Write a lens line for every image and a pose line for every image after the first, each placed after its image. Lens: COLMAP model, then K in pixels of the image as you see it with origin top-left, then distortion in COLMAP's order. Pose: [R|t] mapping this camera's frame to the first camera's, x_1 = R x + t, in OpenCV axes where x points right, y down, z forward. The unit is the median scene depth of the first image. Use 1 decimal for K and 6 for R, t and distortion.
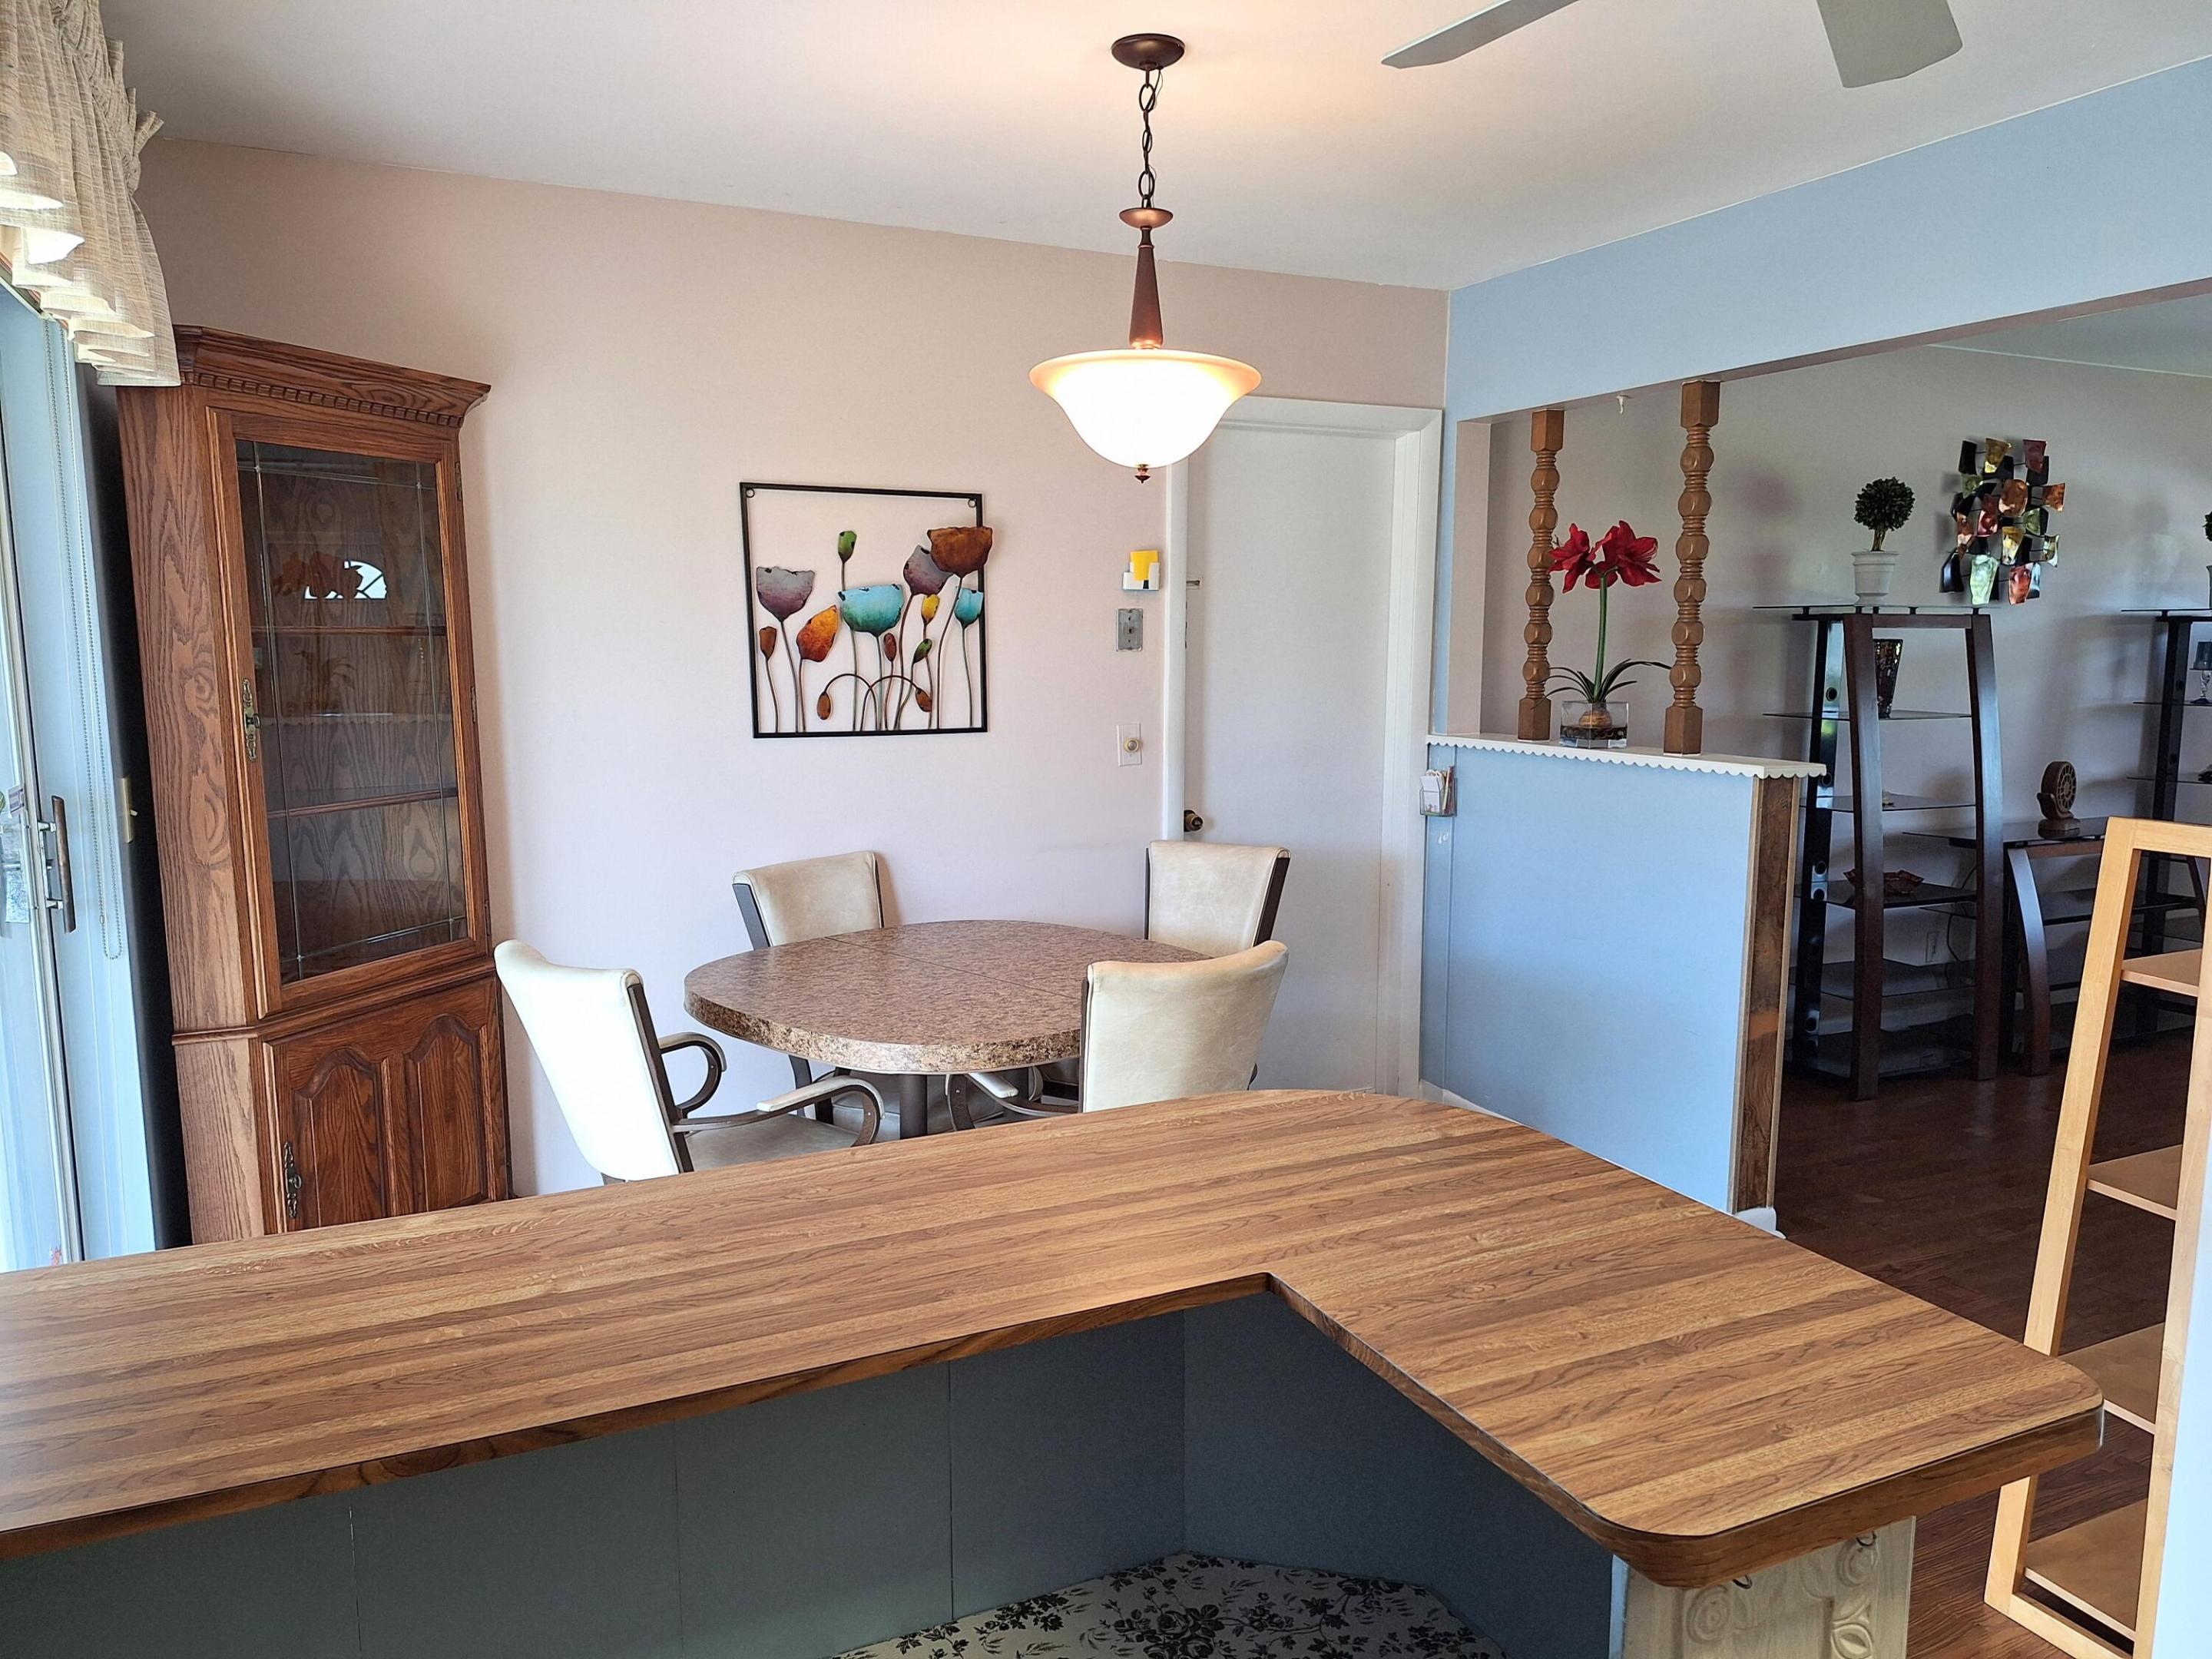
lens RADIAL K [[1491.0, 0, 1106.0], [0, 1491.0, 829.5], [0, 0, 1]] dist [0.034593, -0.047746]
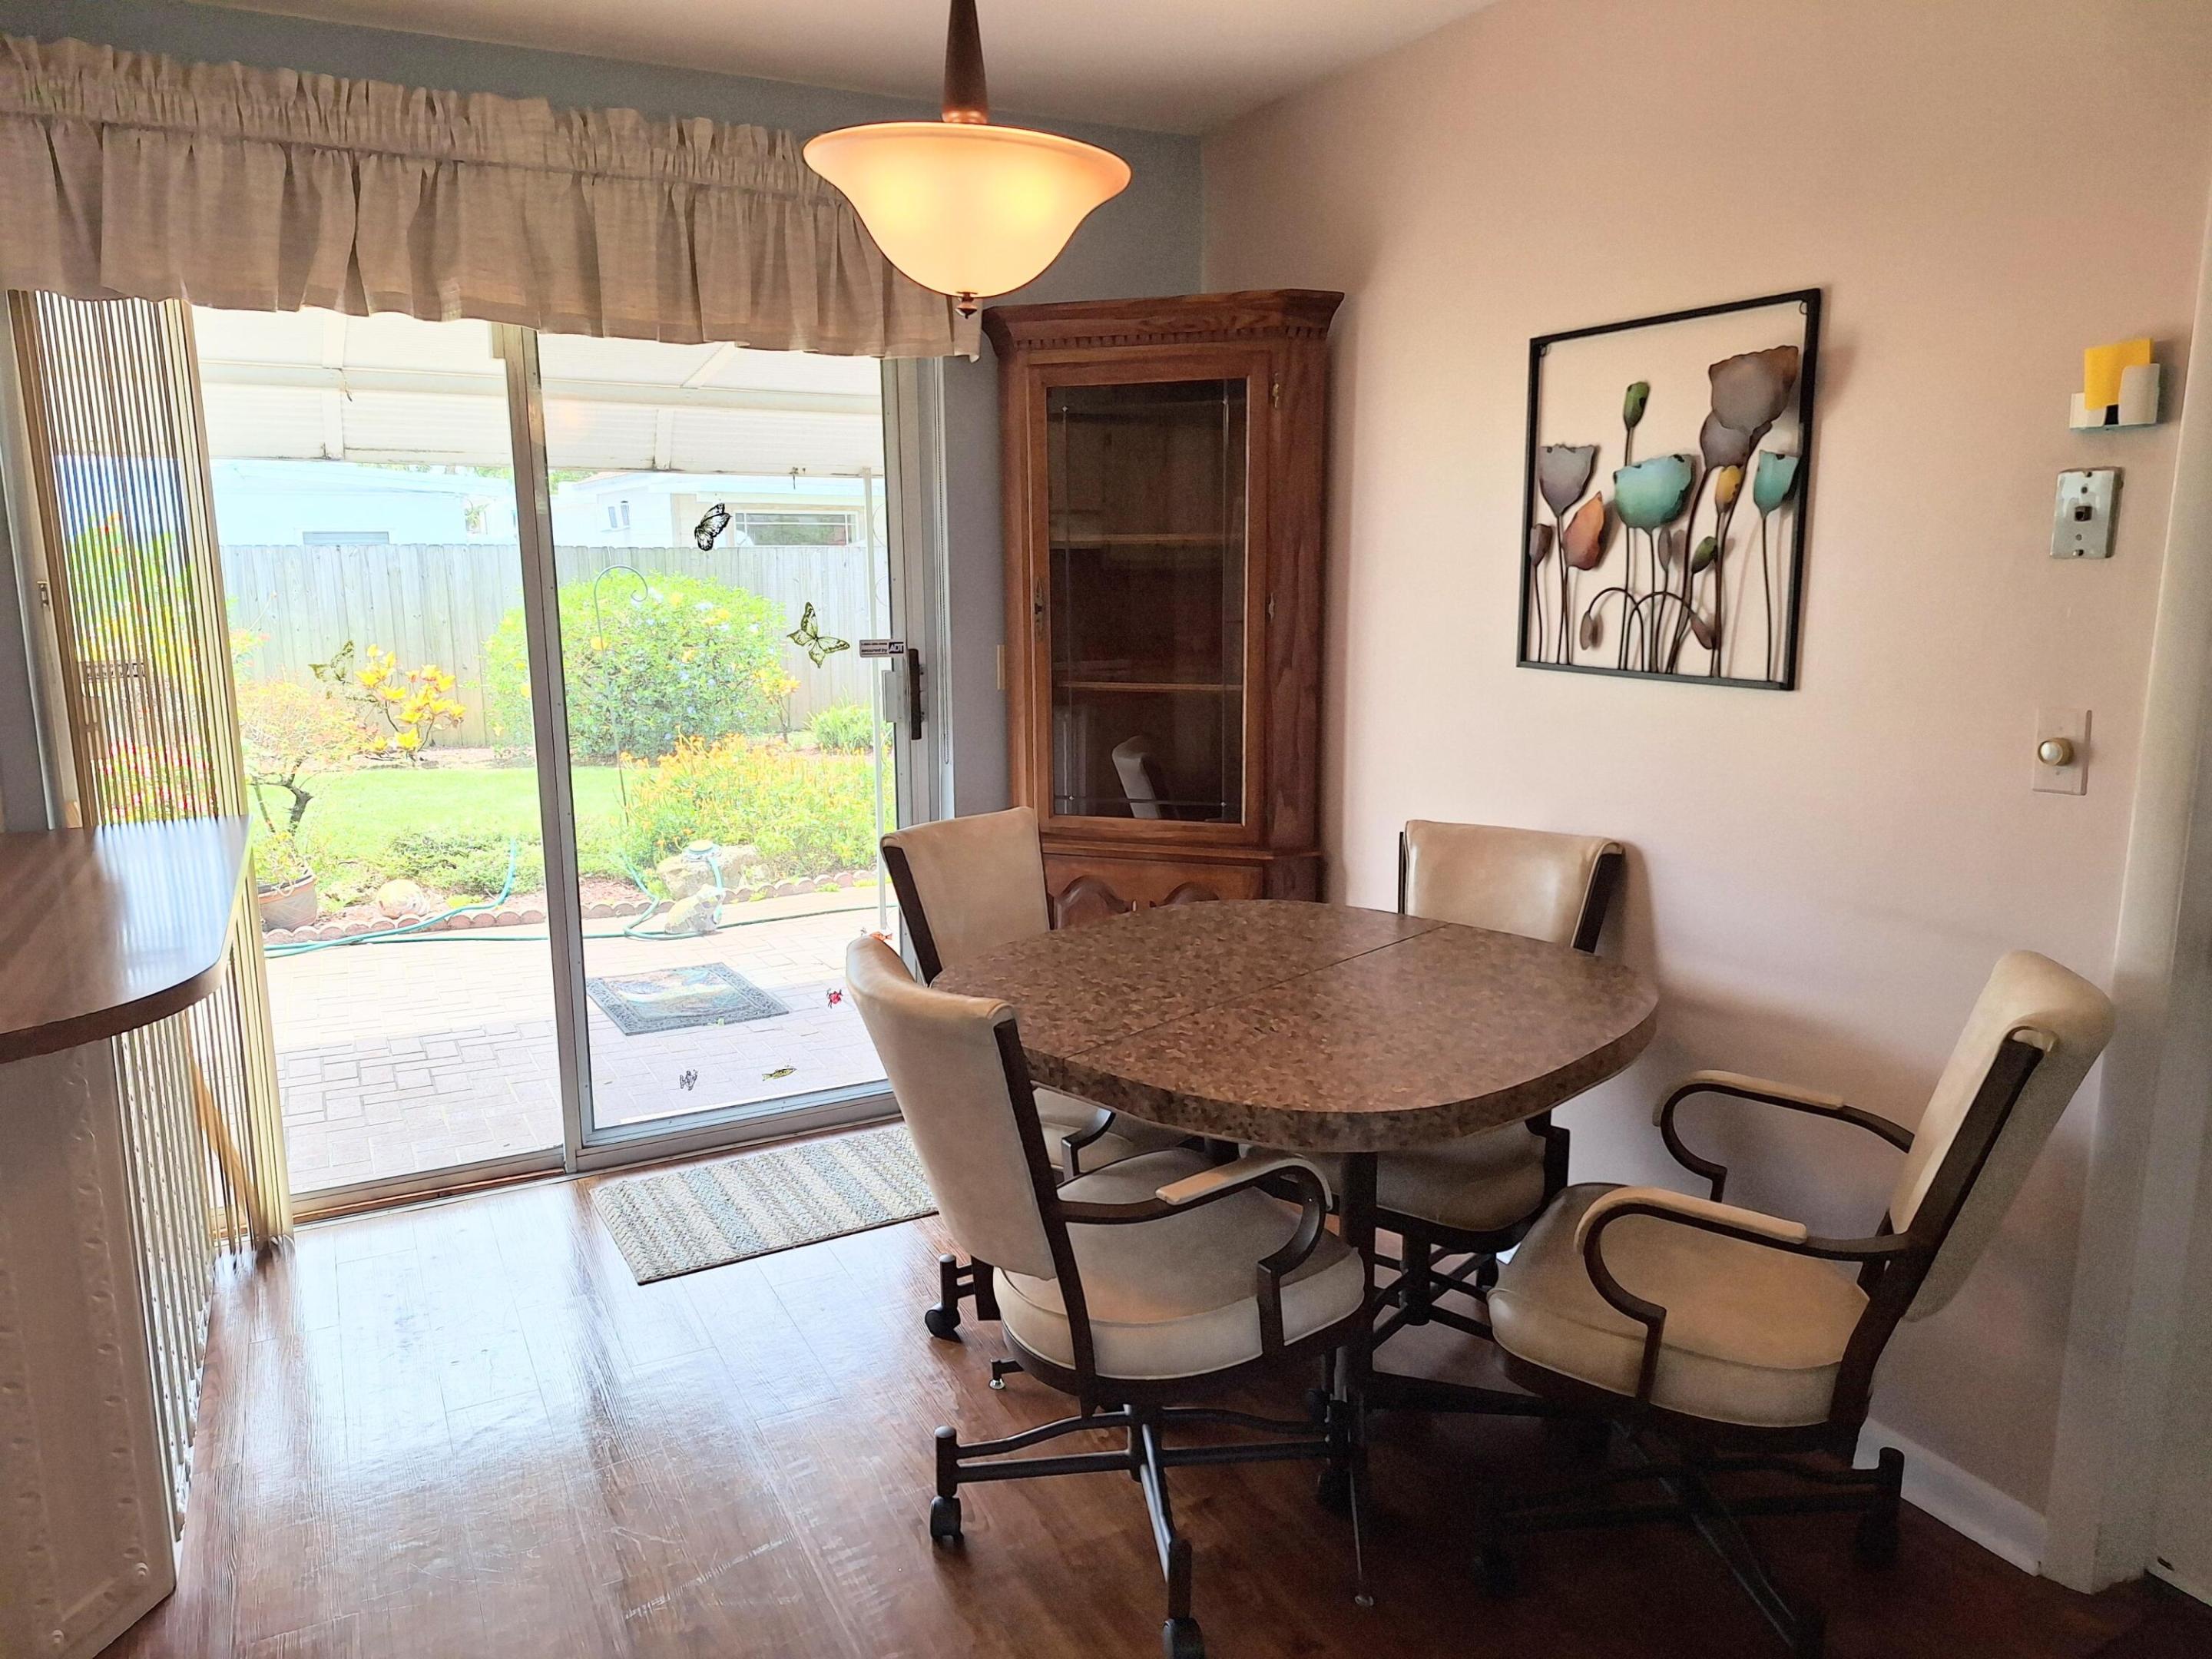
lens RADIAL K [[1477.8, 0, 1111.4], [0, 1477.8, 826.4], [0, 0, 1]] dist [0.001976, -0.043163]
pose [[0.038851, 0.176922, -0.983458, 0.522248], [-0.126503, 0.977153, 0.170790, -0.081308], [0.991205, 0.117775, 0.060345, 0.719447]]
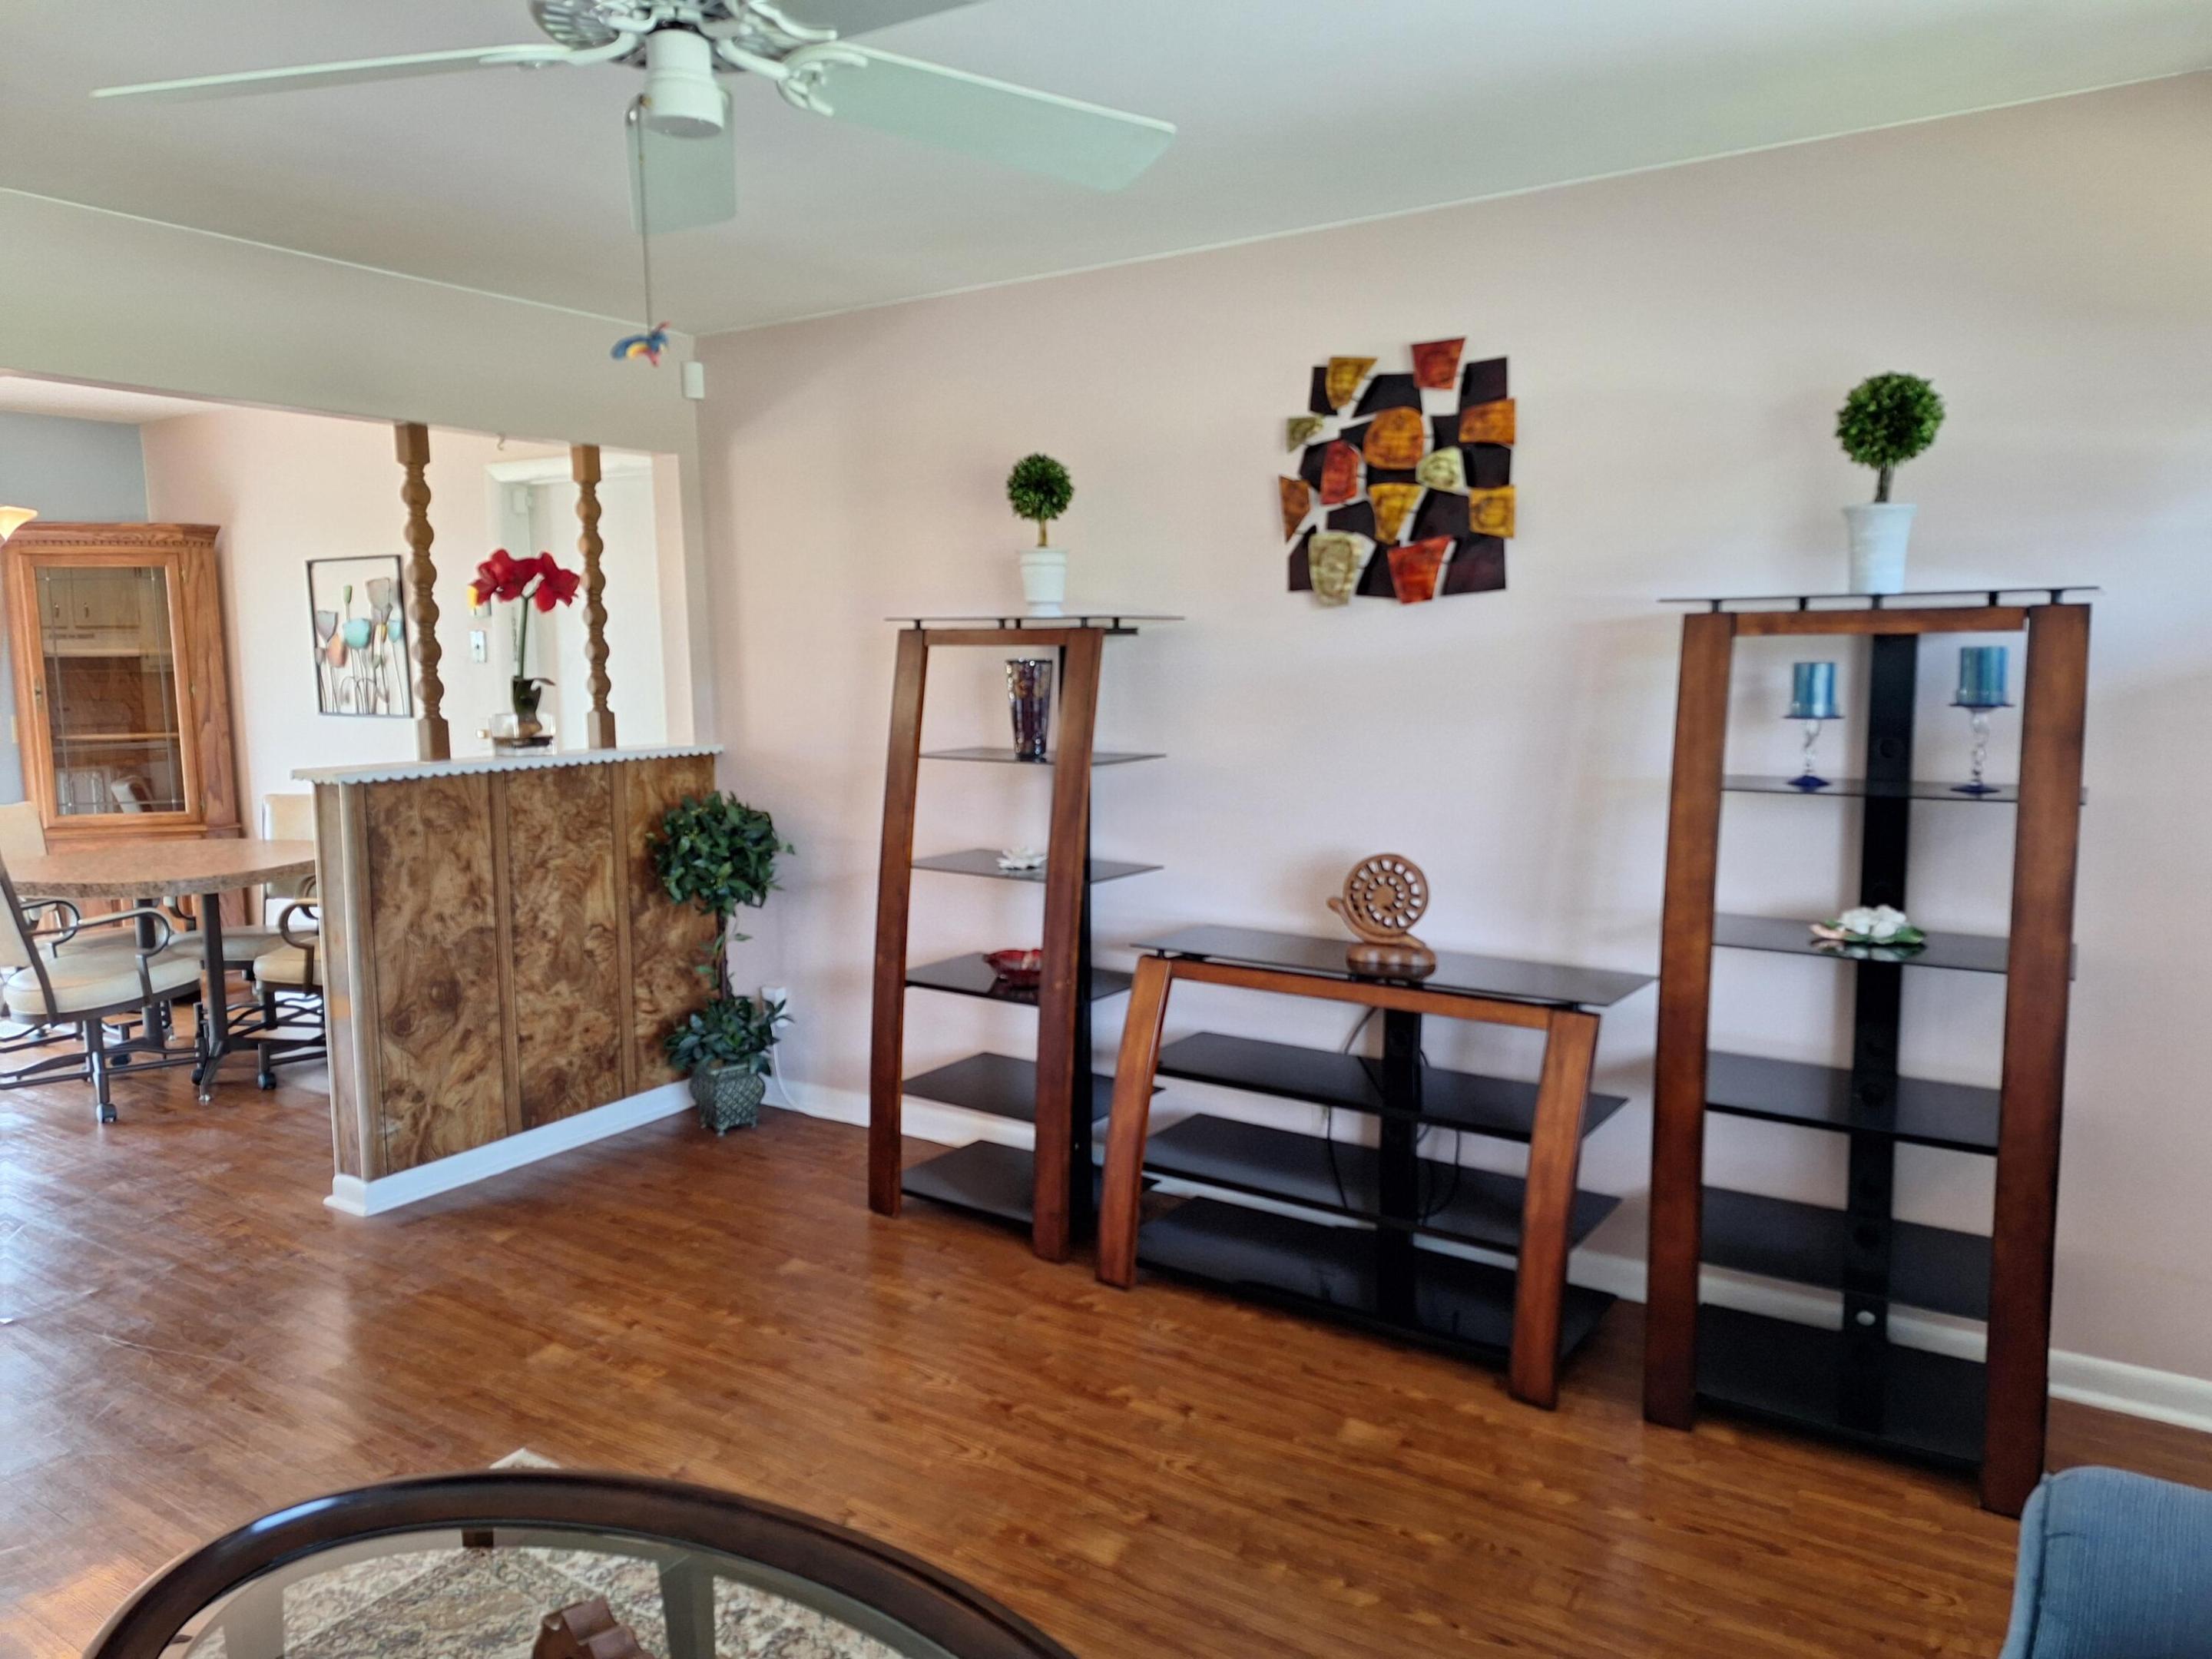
lens RADIAL K [[1543.6, 0, 1135.5], [0, 1543.6, 793.7], [0, 0, 1]] dist [0.132558, -0.131745]
pose [[0.517967, 0.078670, -0.851775, 1.644644], [-0.102753, 0.994274, 0.029347, -0.113154], [0.849207, 0.072321, 0.523085, 0.825759]]
